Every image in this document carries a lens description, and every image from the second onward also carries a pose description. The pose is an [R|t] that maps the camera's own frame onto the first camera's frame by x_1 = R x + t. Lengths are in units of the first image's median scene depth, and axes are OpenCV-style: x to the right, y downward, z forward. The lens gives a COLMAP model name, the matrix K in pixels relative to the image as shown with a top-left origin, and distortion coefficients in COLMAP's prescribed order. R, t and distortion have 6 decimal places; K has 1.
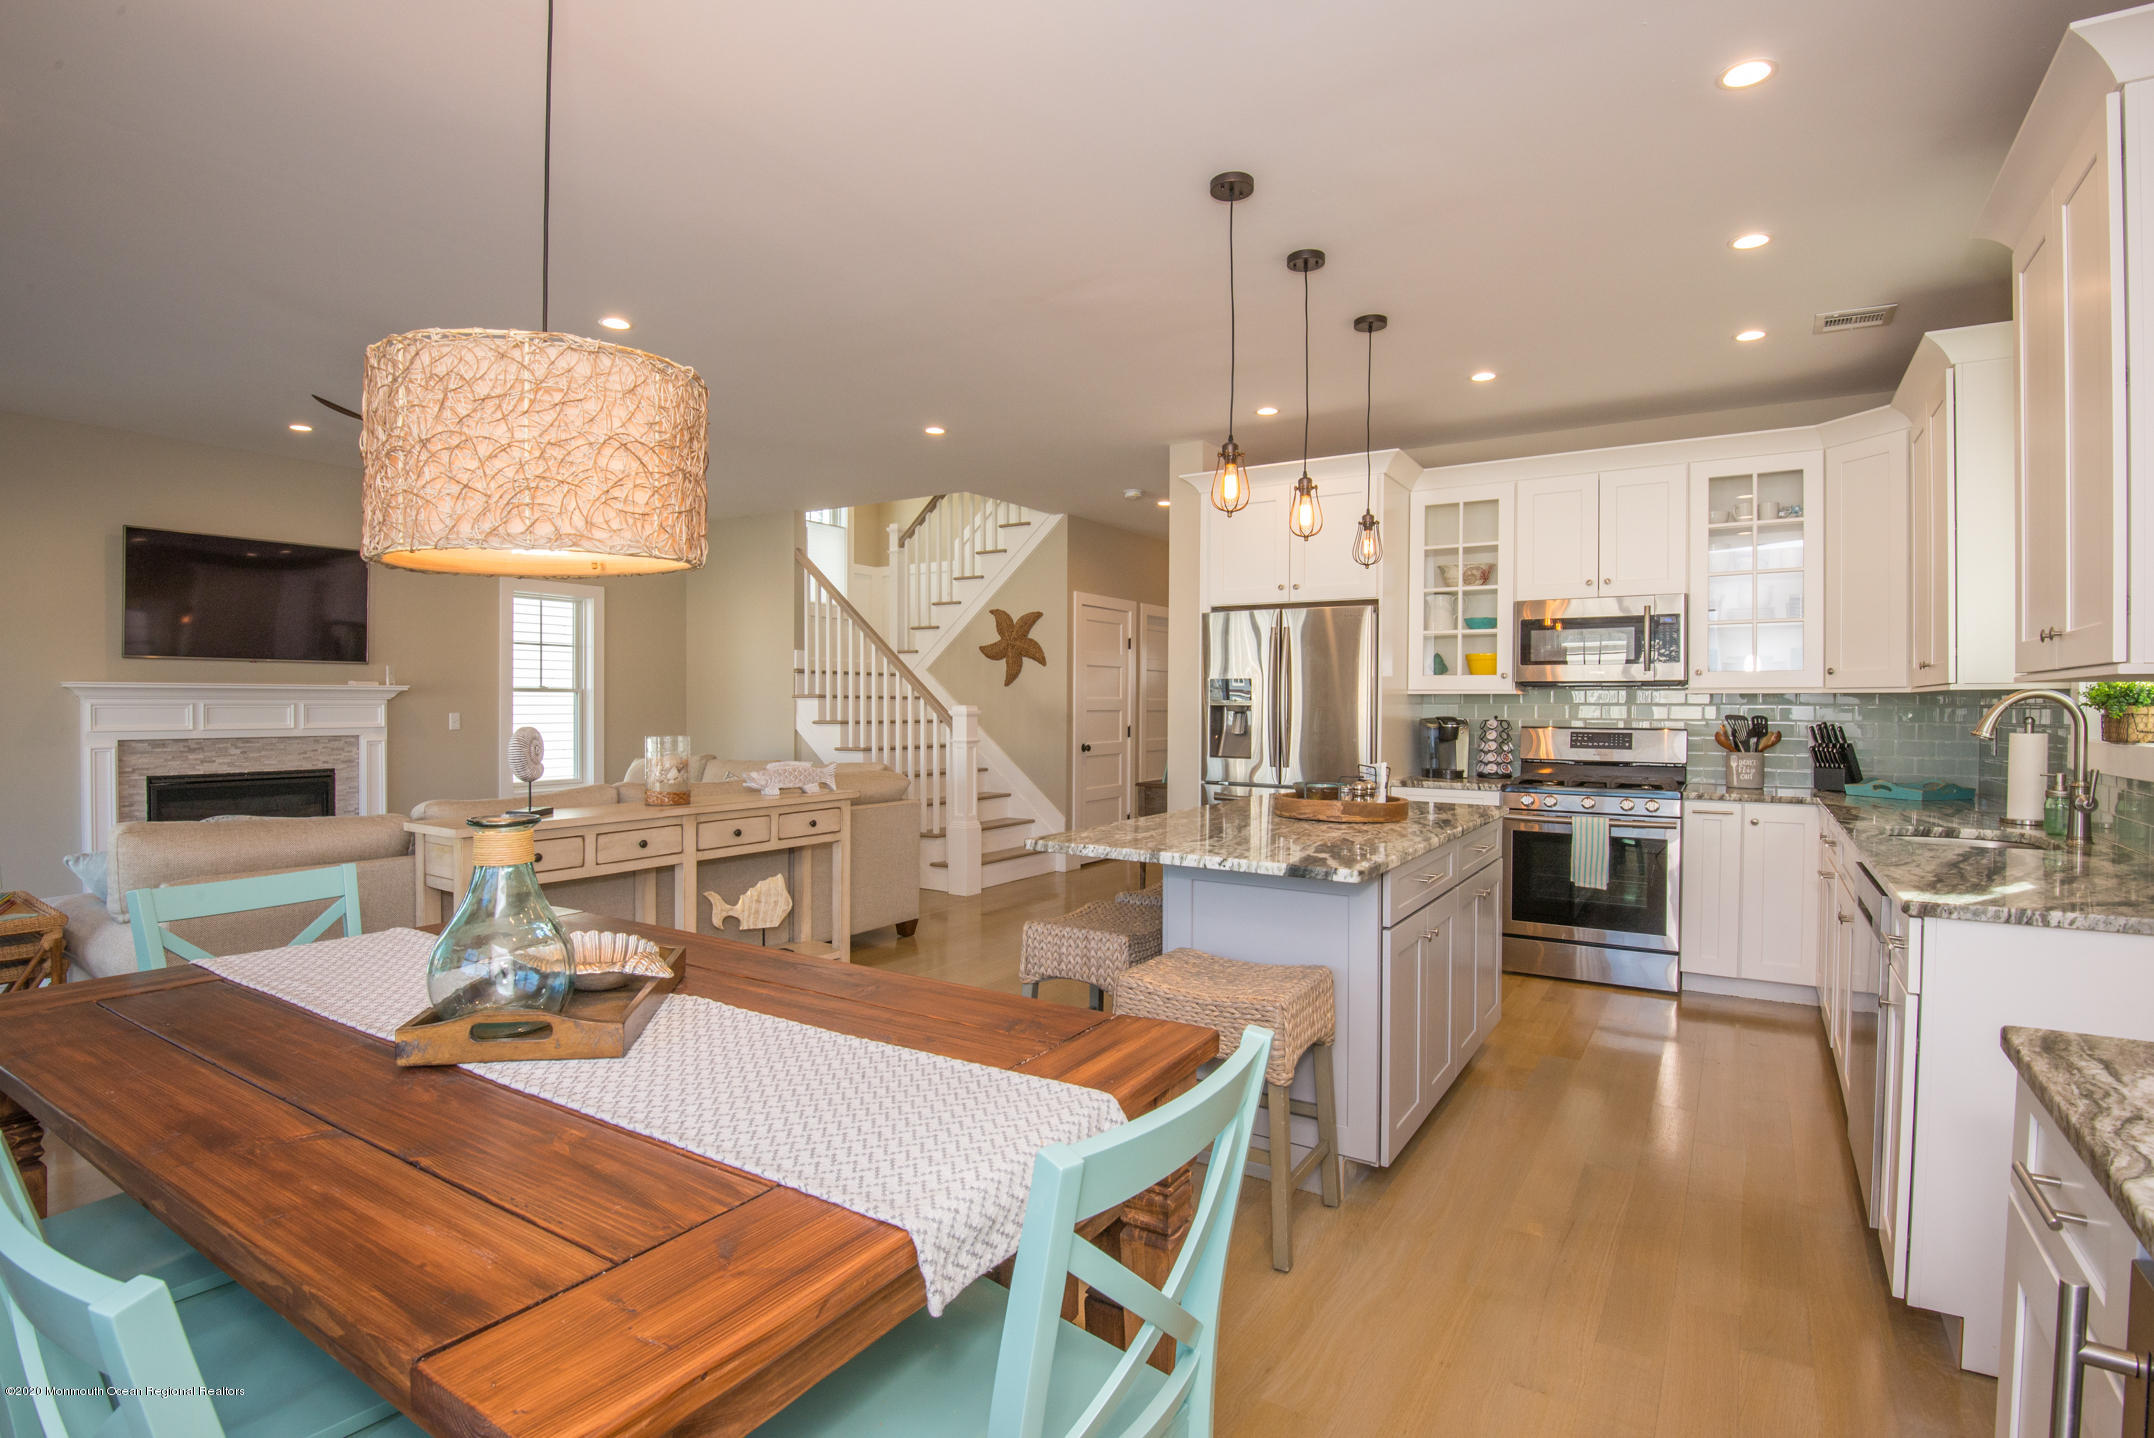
lens RADIAL K [[1049.4, 0, 1076.8], [0, 1049.4, 711.6], [0, 0, 1]] dist [-0.016573, -0.012306]
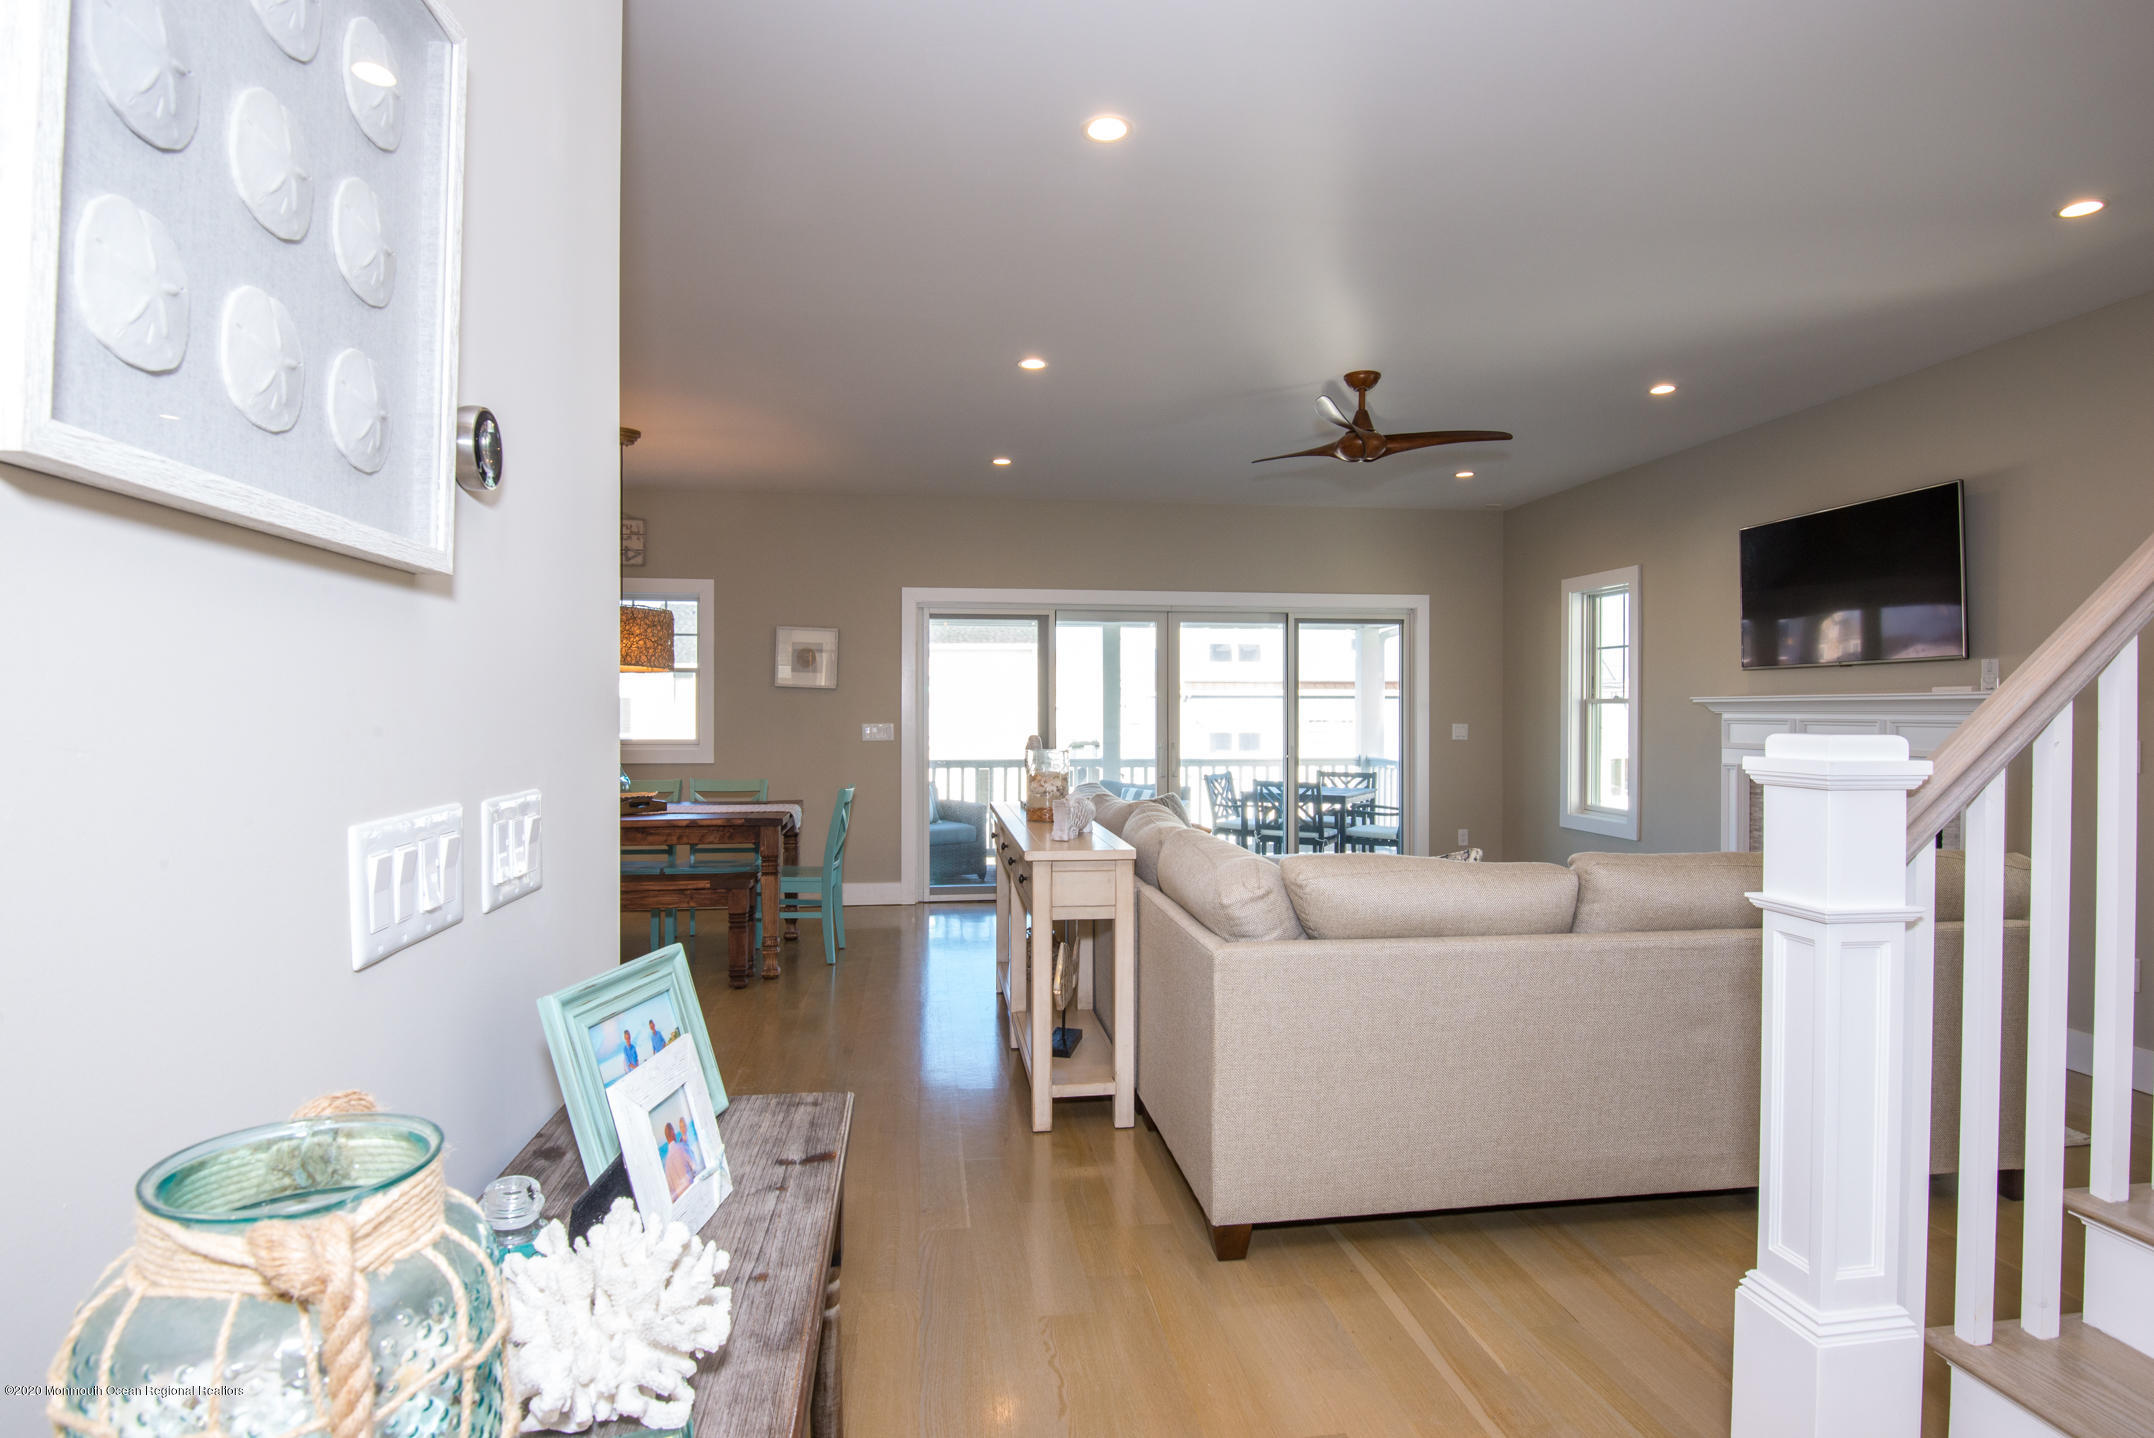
lens RADIAL K [[1118.8, 0, 1068.8], [0, 1118.8, 710.9], [0, 0, 1]] dist [-0.001243, -0.015445]
pose [[-0.764832, -0.004784, -0.644212, 0.193767], [-0.010210, 0.999937, 0.004696, -0.013533], [0.644149, 0.010169, -0.764832, 1.375654]]
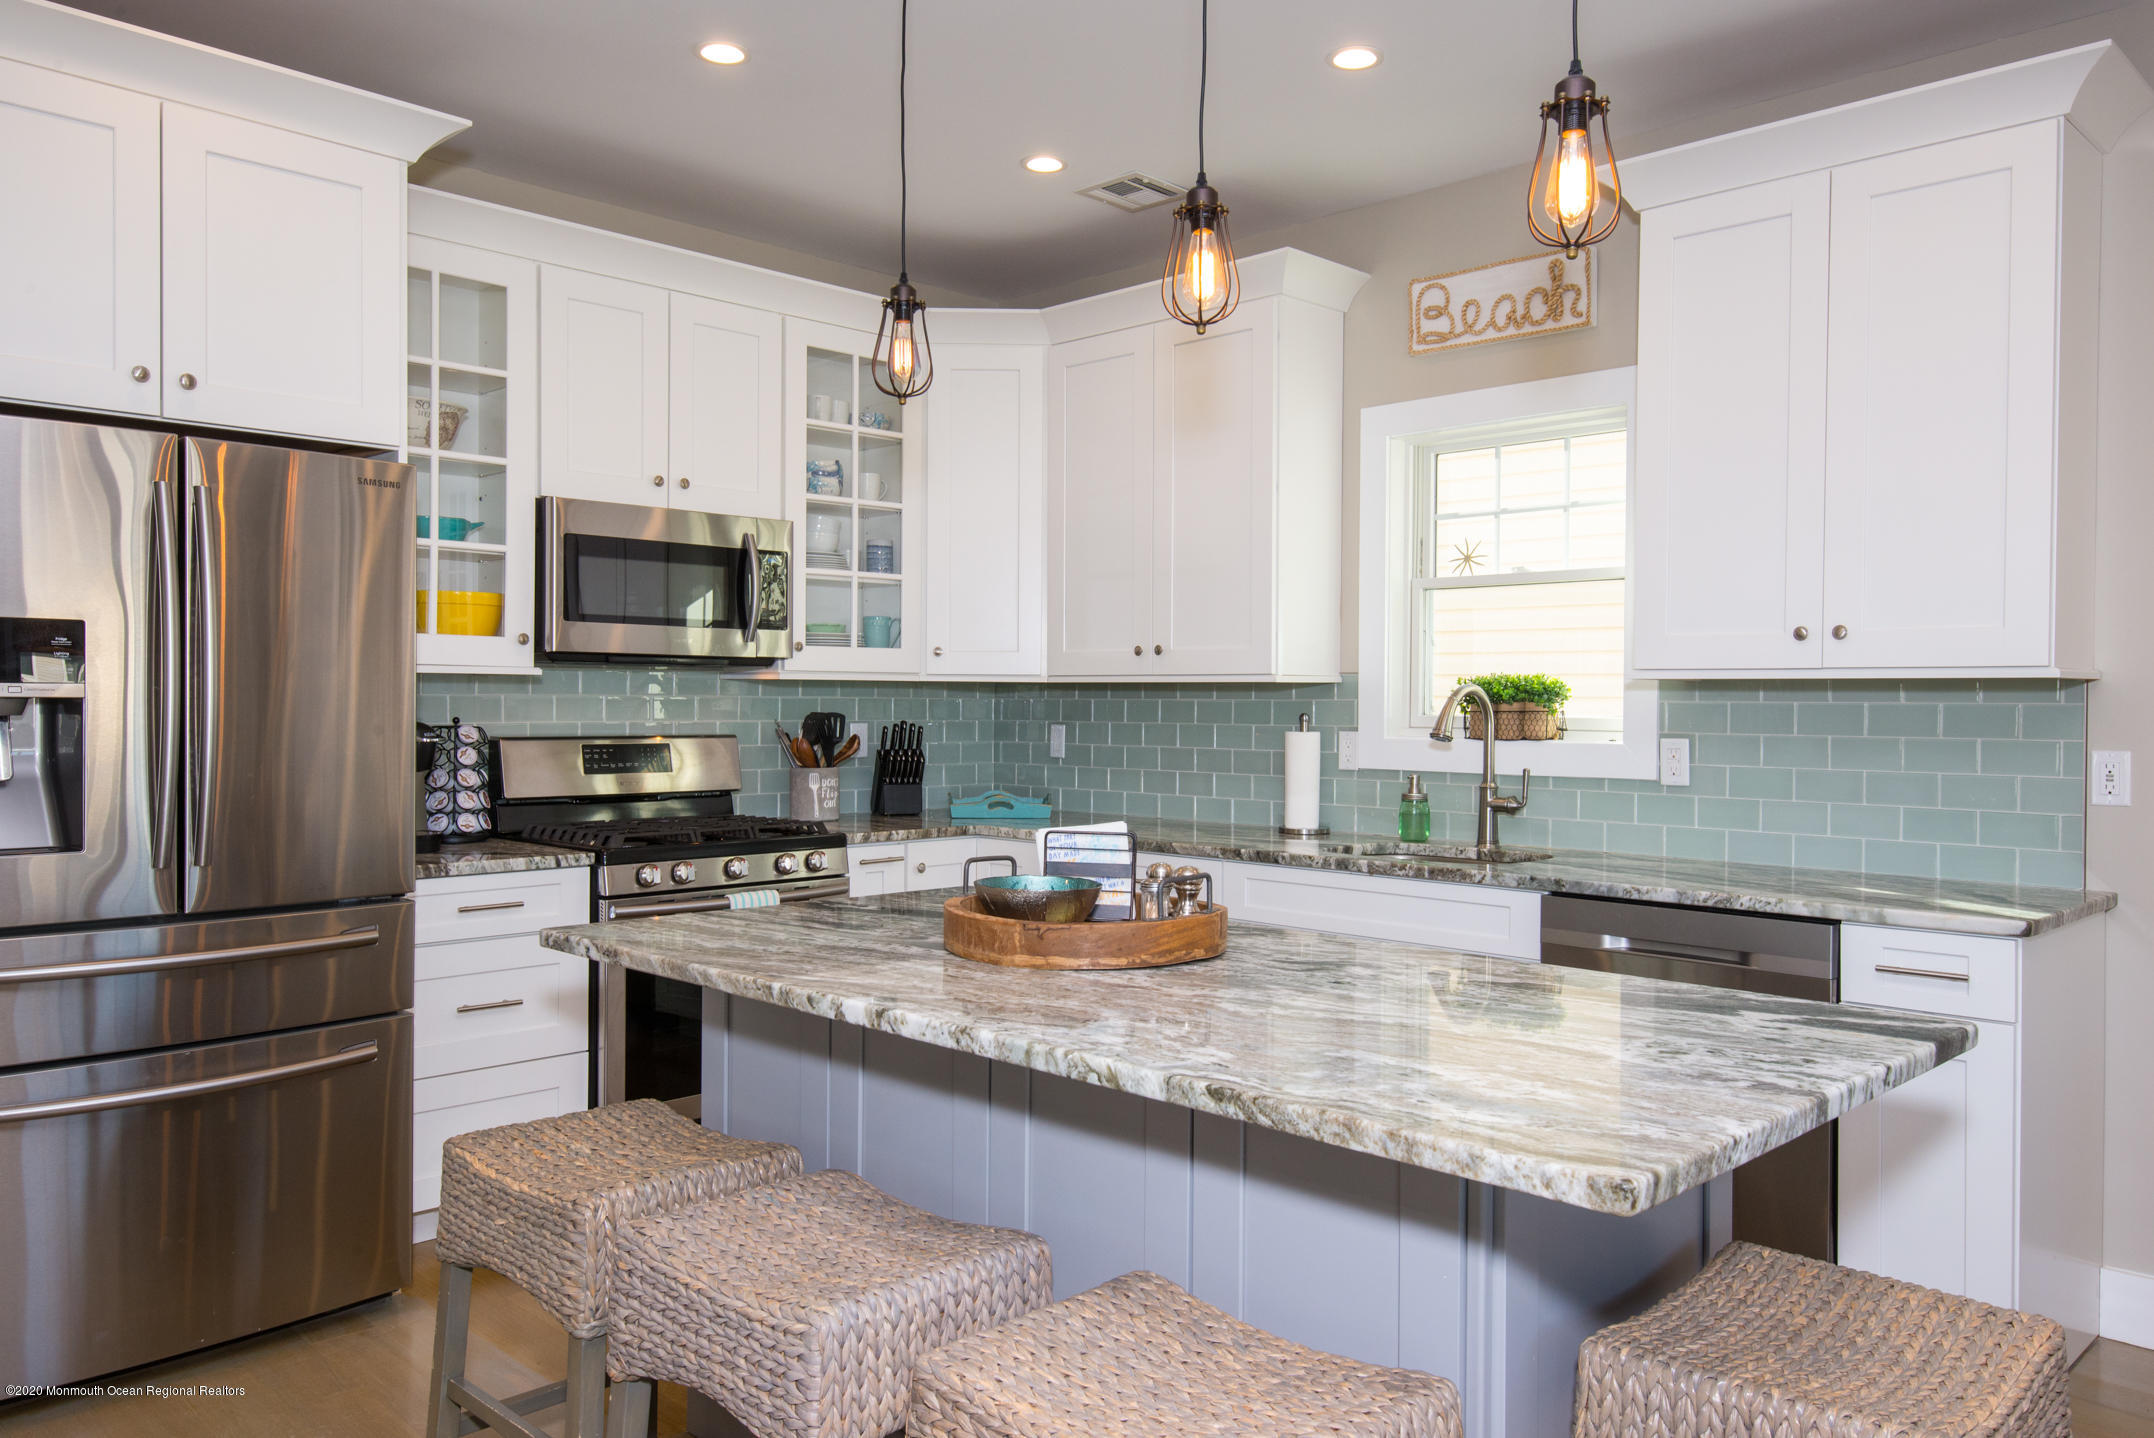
lens RADIAL K [[1550.4, 0, 1057.6], [0, 1550.4, 713.9], [0, 0, 1]] dist [0.013265, -0.004975]
pose [[0.218567, -0.010793, 0.975762, -0.264561], [0.000006, 0.999939, 0.011059, -0.006005], [-0.975822, -0.002412, 0.218554, 0.561542]]
